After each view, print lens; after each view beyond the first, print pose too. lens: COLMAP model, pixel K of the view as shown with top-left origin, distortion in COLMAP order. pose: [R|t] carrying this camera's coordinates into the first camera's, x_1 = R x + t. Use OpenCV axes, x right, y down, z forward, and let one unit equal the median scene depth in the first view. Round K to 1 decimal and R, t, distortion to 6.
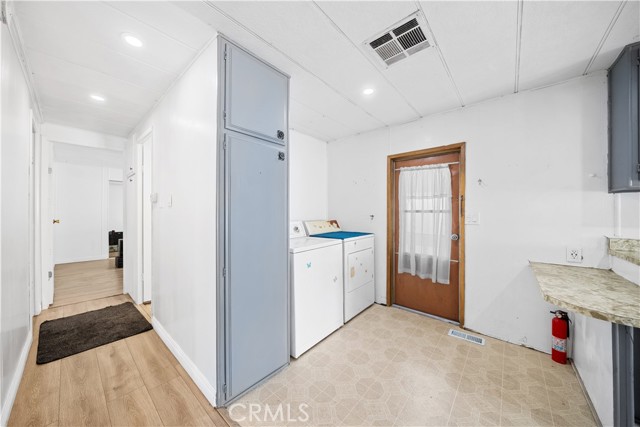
lens RADIAL K [[219.5, 0, 322.9], [0, 219.5, 211.3], [0, 0, 1]] dist [-0.001744, -0.000217]
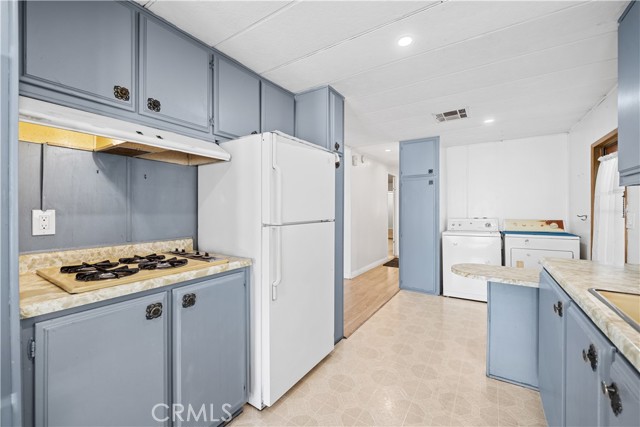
lens RADIAL K [[258.7, 0, 316.6], [0, 258.7, 210.8], [0, 0, 1]] dist [0.000639, -0.000007]
pose [[0.123686, 0.005208, -0.992308, 1.381314], [0.002965, 0.999980, 0.005618, -0.011771], [0.992317, -0.003637, 0.123668, -0.197101]]
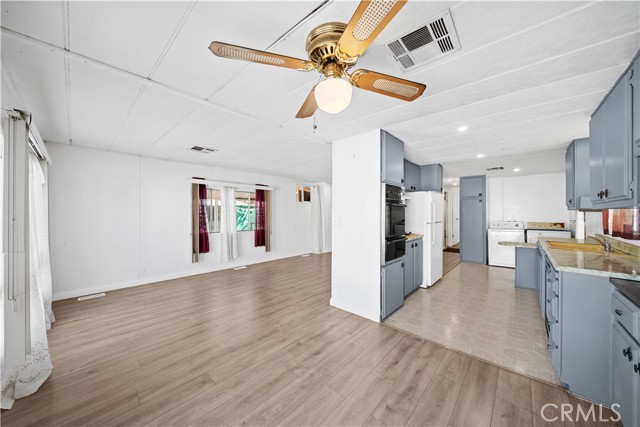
lens RADIAL K [[219.5, 0, 322.9], [0, 219.5, 211.3], [0, 0, 1]] dist [-0.001744, -0.000217]
pose [[-0.022990, -0.005868, -0.999718, 2.329221], [-0.000249, 0.999983, -0.005864, -0.048075], [0.999736, 0.000114, -0.022991, -0.976819]]
